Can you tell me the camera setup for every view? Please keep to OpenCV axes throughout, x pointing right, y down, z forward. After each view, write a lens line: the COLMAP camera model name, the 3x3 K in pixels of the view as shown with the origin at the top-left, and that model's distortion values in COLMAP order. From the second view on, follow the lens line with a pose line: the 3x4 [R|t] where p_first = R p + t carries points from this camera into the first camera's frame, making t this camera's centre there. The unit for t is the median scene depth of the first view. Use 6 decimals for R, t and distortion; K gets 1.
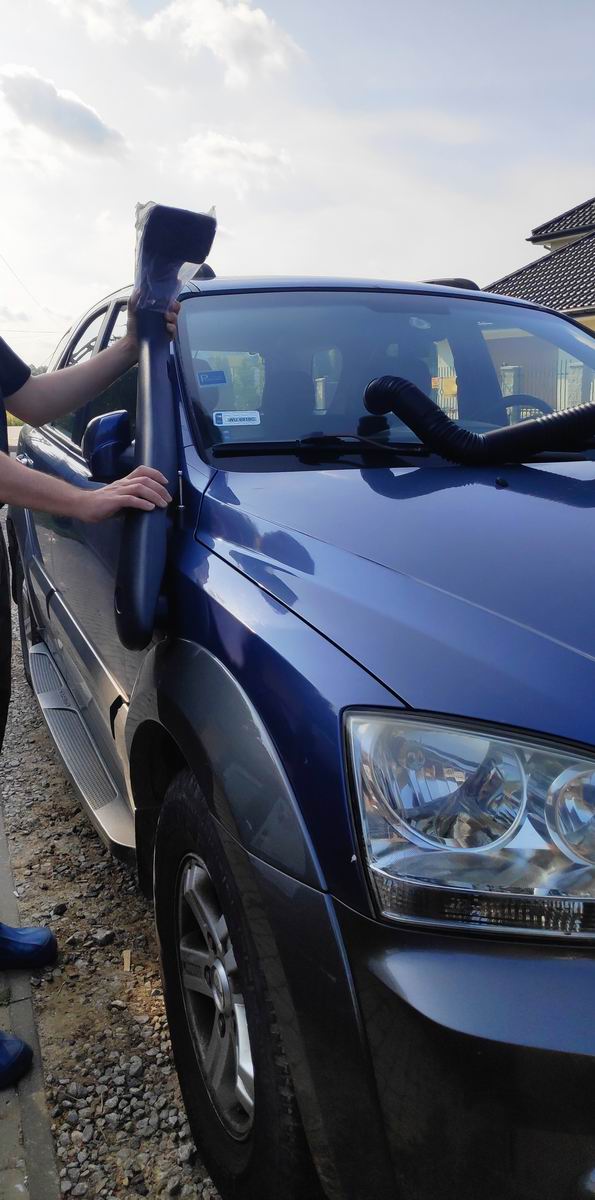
lens RADIAL K [[861.5, 0, 345.3], [0, 861.5, 581.8], [0, 0, 1]] dist [-0.006224, -0.004870]
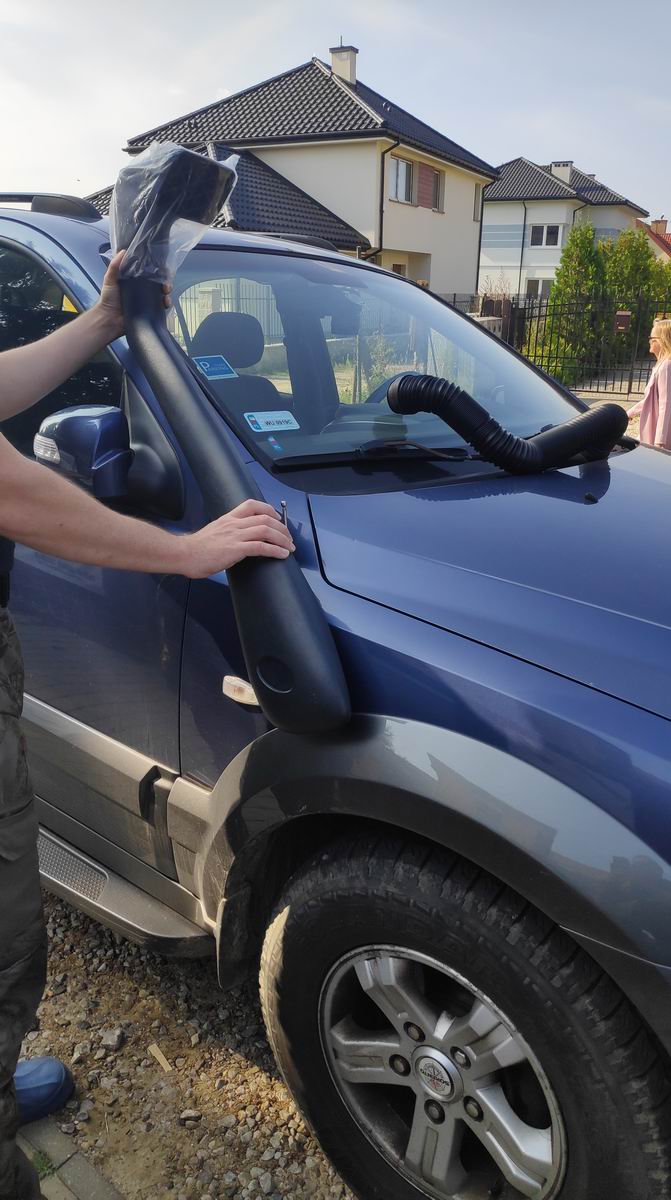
lens RADIAL K [[825.4, 0, 358.5], [0, 825.4, 576.3], [0, 0, 1]] dist [-0.005529, 0.002348]
pose [[0.872675, -0.098348, 0.478296, -0.428041], [0.048594, 0.992136, 0.115343, -0.120639], [-0.485878, -0.077415, 0.870591, 0.227678]]
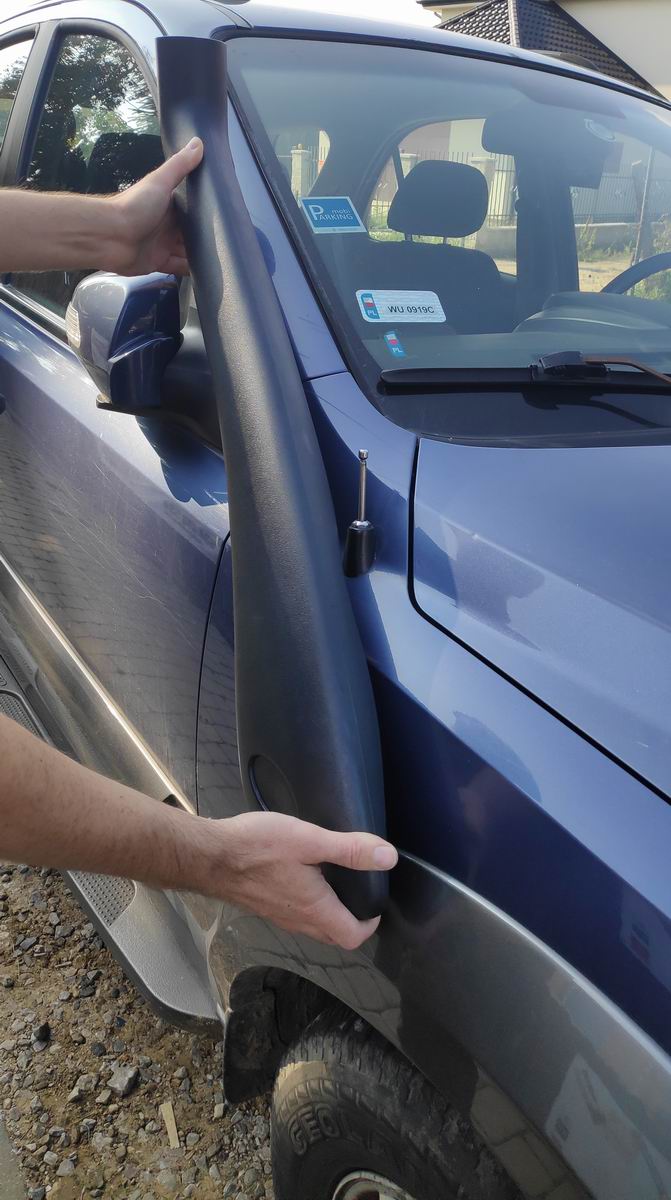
lens RADIAL K [[825.4, 0, 358.5], [0, 825.4, 576.3], [0, 0, 1]] dist [-0.005529, 0.002348]
pose [[0.978383, -0.004828, 0.206744, -0.241631], [-0.045036, 0.970758, 0.235797, -0.139035], [-0.201836, -0.240011, 0.949556, 0.459226]]
